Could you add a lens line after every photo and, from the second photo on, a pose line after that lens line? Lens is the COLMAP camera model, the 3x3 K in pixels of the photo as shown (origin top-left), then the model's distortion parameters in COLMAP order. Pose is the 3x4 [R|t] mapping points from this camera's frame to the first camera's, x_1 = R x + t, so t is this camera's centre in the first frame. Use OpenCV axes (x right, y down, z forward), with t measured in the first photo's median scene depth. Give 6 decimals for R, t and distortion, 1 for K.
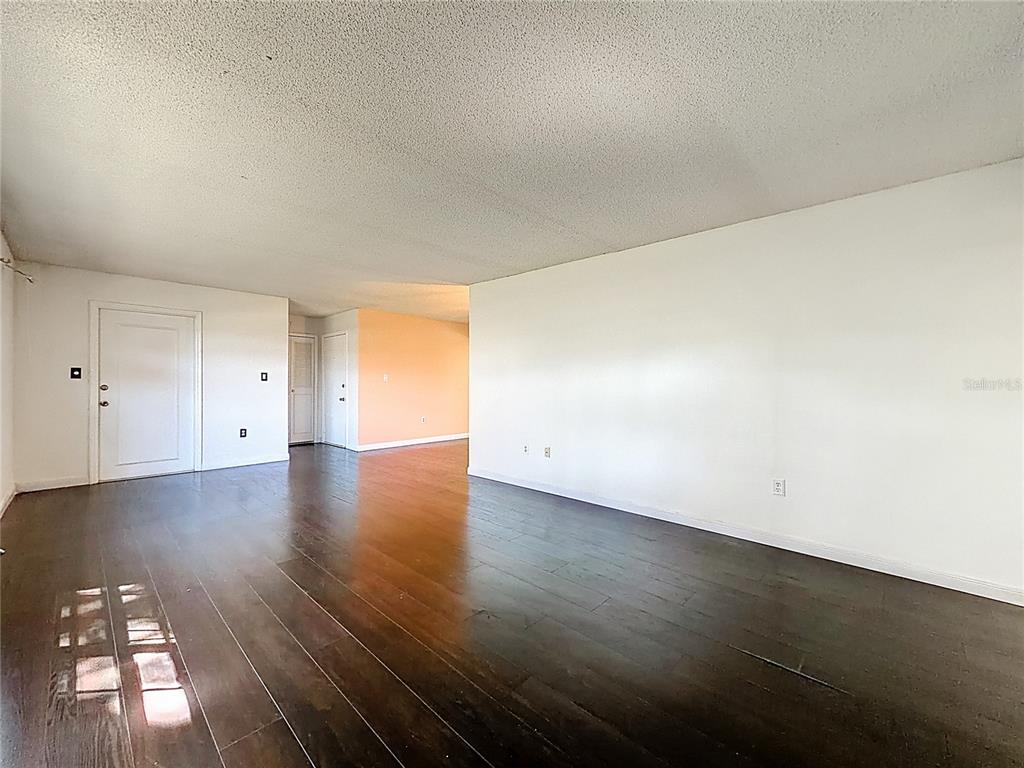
lens RADIAL K [[412.4, 0, 510.3], [0, 412.4, 381.8], [0, 0, 1]] dist [-0.001879, 0.000657]
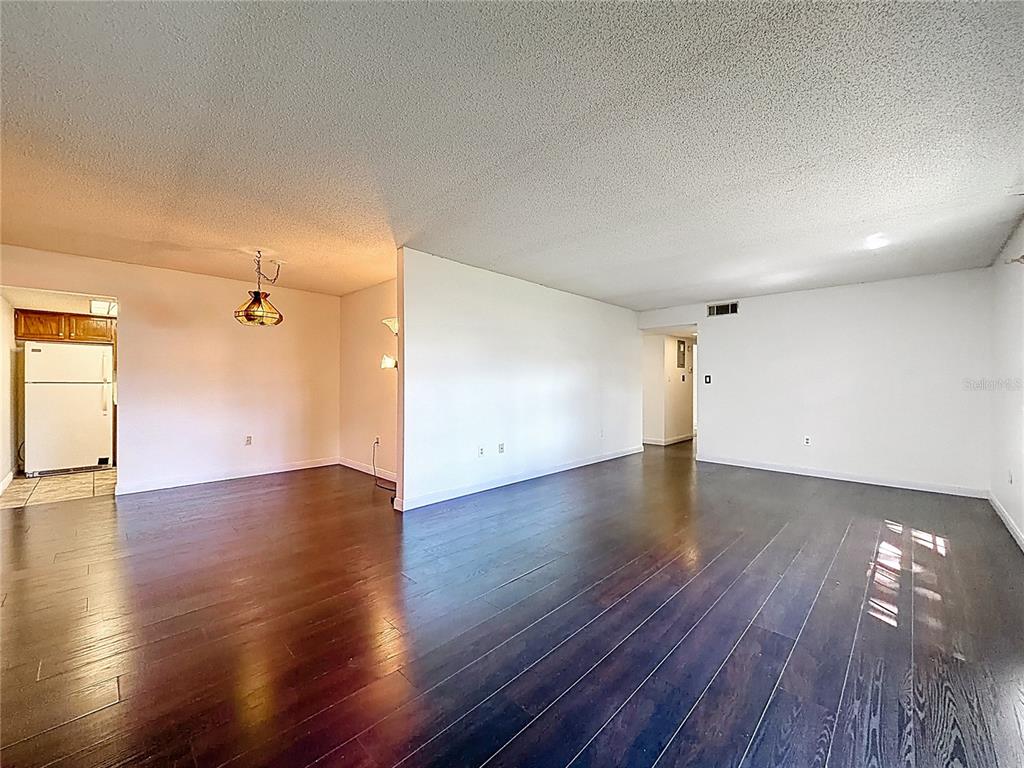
lens RADIAL K [[412.4, 0, 511.8], [0, 412.4, 383.7], [0, 0, 1]] dist [-0.001879, 0.000657]
pose [[0.019394, -0.009732, 0.999765, -0.902288], [-0.003283, 0.999947, 0.009797, -0.005900], [-0.999807, -0.003472, 0.019361, 0.885840]]
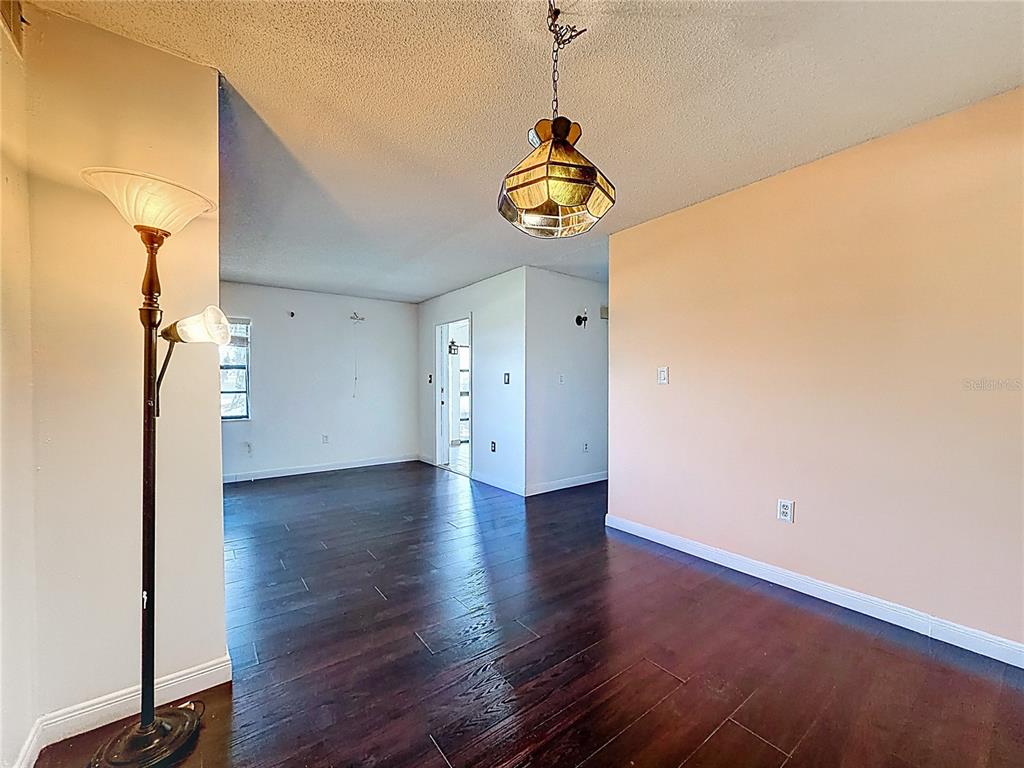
lens RADIAL K [[412.4, 0, 510.4], [0, 412.4, 380.4], [0, 0, 1]] dist [-0.001879, 0.000657]
pose [[-0.163088, -0.008952, -0.986571, 0.205181], [0.001414, 0.999956, -0.009307, -0.001864], [0.986610, -0.002912, -0.163068, 1.408388]]
